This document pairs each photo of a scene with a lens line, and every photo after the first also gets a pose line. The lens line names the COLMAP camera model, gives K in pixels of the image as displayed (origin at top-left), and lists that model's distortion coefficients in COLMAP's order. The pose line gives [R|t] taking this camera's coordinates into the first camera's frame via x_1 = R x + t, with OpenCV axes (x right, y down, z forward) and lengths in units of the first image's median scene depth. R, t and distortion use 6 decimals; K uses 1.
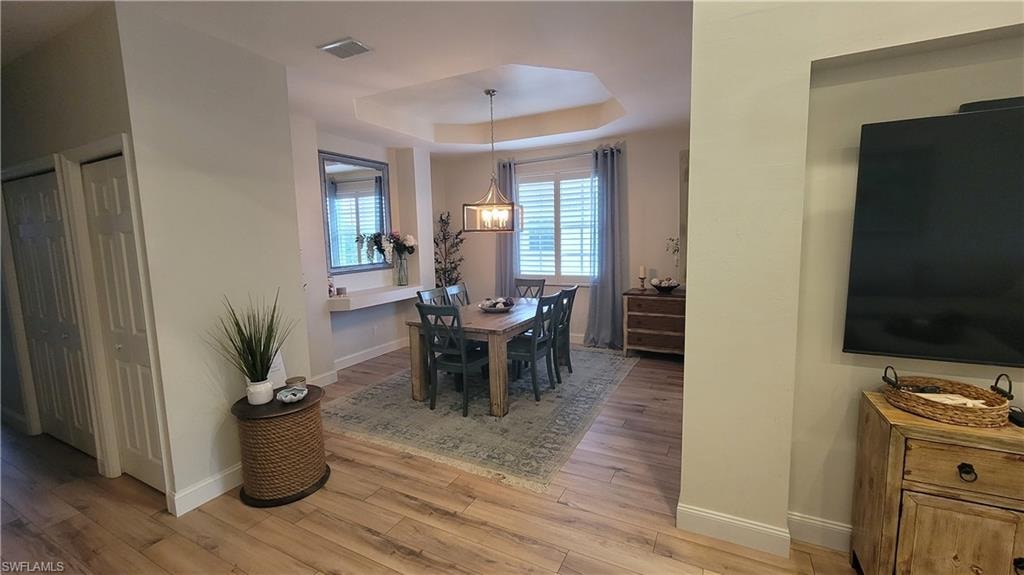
lens RADIAL K [[419.9, 0, 512.0], [0, 419.9, 287.5], [0, 0, 1]] dist [0.000245, 0.000005]
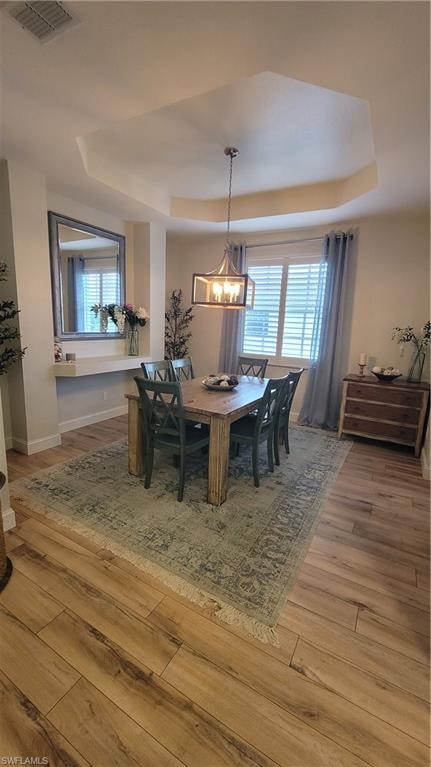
lens RADIAL K [[314.5, 0, 215.5], [0, 314.5, 383.5], [0, 0, 1]] dist [0.000245, 0.000005]
pose [[0.996537, 0.075206, -0.035457, -0.021929], [-0.072517, 0.994776, 0.071849, -0.008084], [0.040675, -0.069029, 0.996785, 0.258200]]
